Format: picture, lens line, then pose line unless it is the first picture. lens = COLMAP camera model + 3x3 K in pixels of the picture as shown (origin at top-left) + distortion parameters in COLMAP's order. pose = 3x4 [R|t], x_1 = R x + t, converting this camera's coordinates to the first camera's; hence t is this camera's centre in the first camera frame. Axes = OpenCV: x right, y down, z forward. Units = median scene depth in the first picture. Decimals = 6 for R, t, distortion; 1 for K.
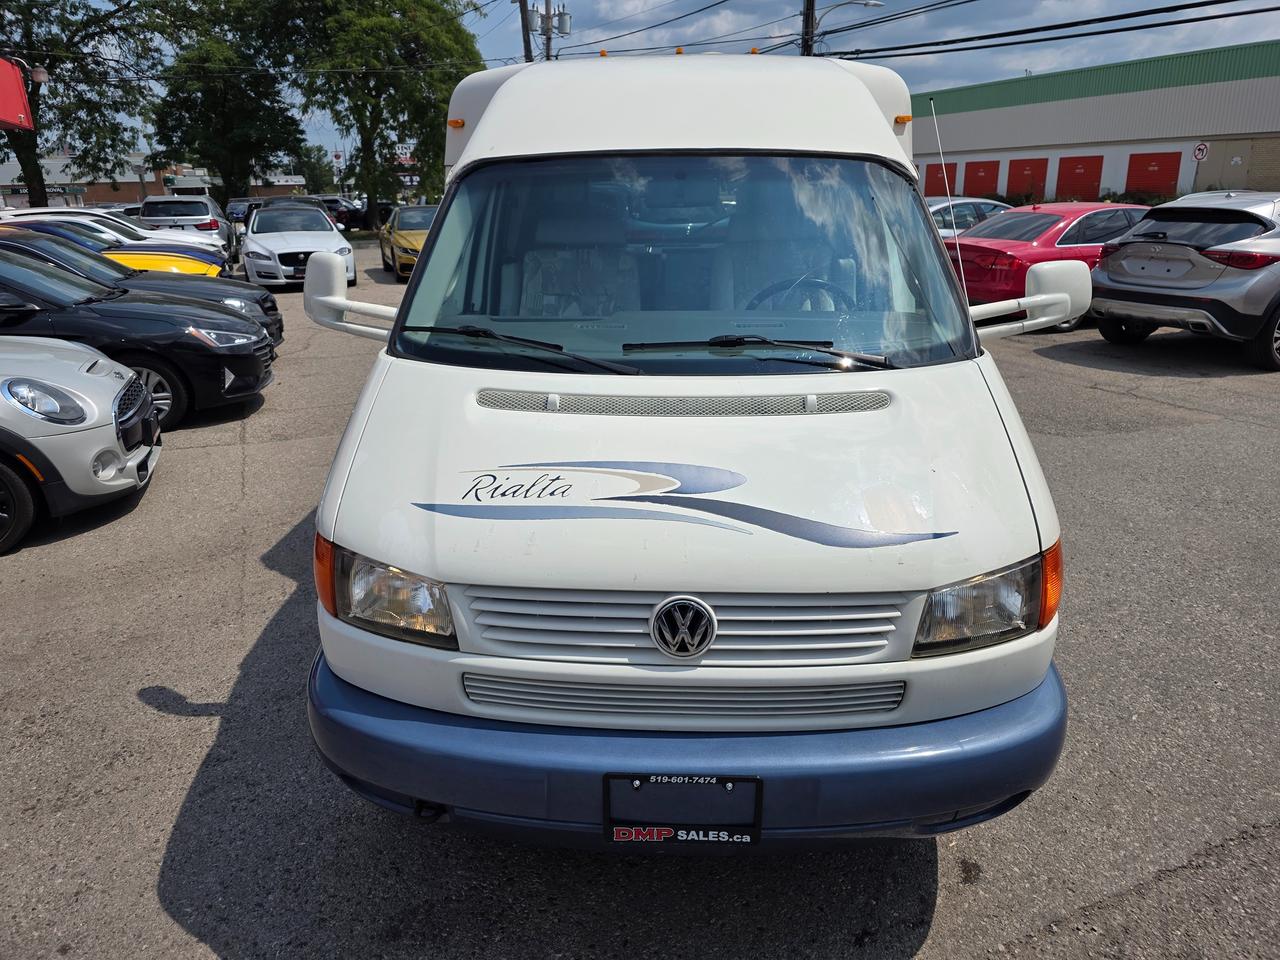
lens RADIAL K [[887.8, 0, 638.0], [0, 887.8, 480.6], [0, 0, 1]] dist [0.054706, -0.060994]
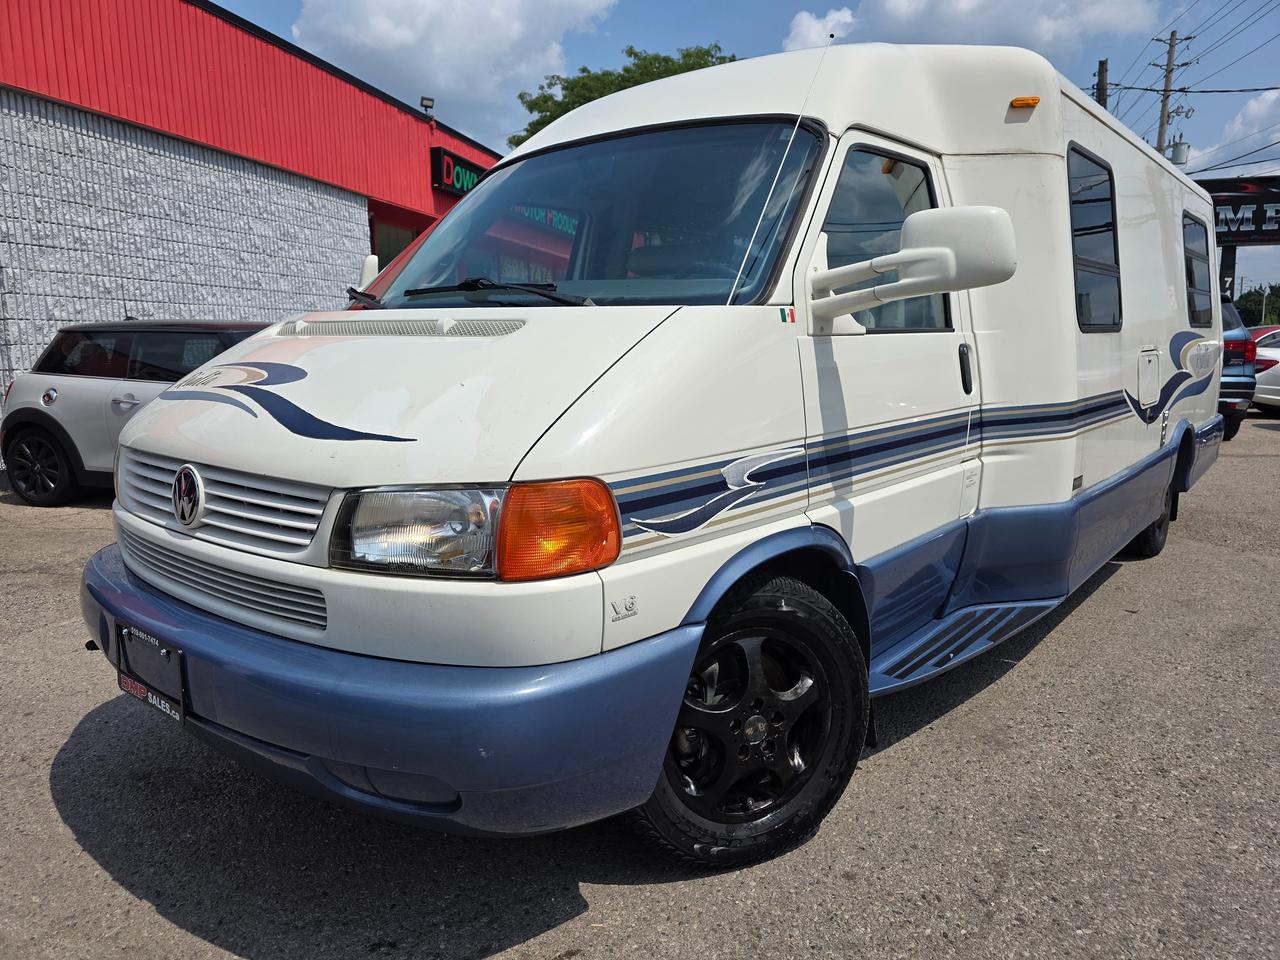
lens RADIAL K [[887.8, 0, 637.9], [0, 887.8, 478.5], [0, 0, 1]] dist [0.054706, -0.060994]
pose [[0.783271, 0.095633, -0.614281, 1.063442], [-0.198346, 0.974900, -0.101135, 0.139674], [0.589191, 0.201056, 0.782580, 0.457951]]
